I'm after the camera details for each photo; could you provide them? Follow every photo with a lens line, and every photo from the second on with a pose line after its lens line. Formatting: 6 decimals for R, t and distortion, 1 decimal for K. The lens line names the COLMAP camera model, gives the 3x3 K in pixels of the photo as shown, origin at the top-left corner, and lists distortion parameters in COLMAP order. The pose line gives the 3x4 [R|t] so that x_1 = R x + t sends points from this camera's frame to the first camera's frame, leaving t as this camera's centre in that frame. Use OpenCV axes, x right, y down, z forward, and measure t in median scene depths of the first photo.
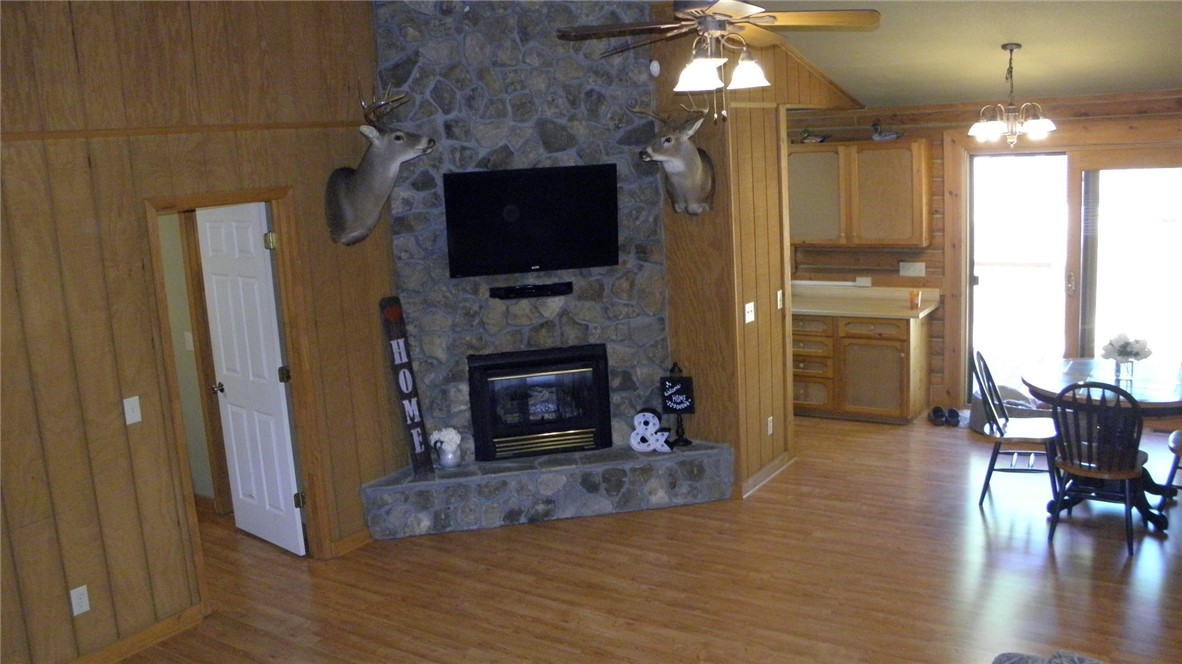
lens RADIAL K [[991.8, 0, 582.7], [0, 991.8, 329.6], [0, 0, 1]] dist [-0.201007, 0.176568]
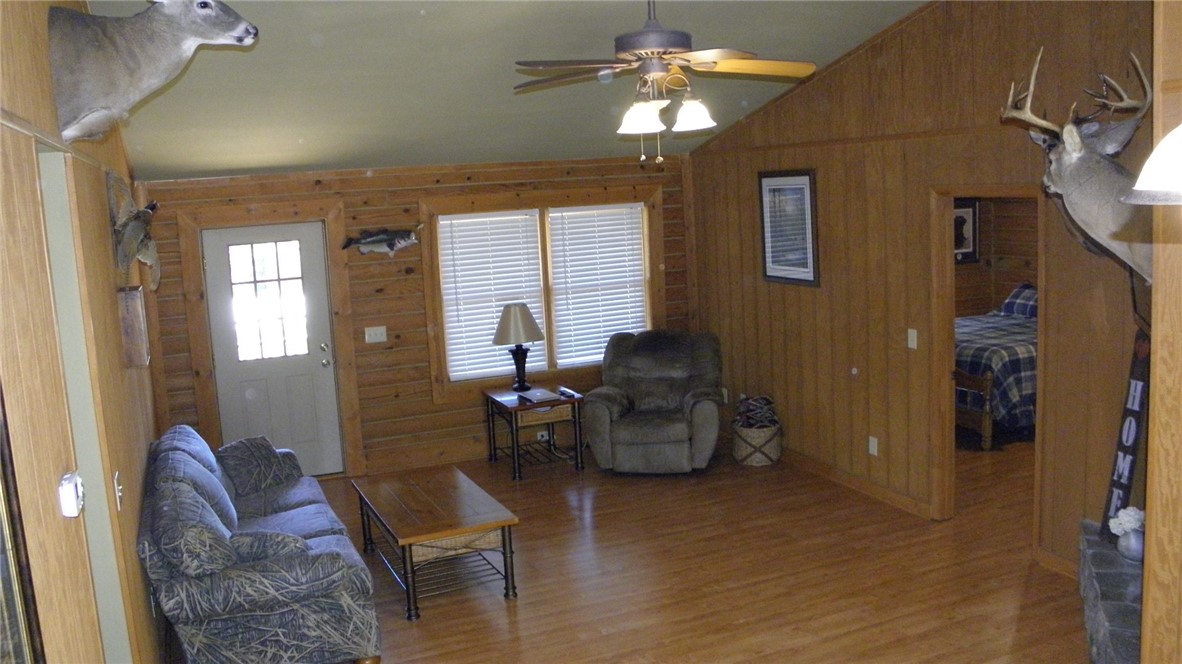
lens RADIAL K [[991.8, 0, 582.7], [0, 991.8, 329.6], [0, 0, 1]] dist [-0.201007, 0.176568]
pose [[-0.549700, 0.211412, -0.808168, 0.906328], [-0.058398, 0.955354, 0.289636, -0.302873], [0.833318, 0.206408, -0.512812, 1.321918]]
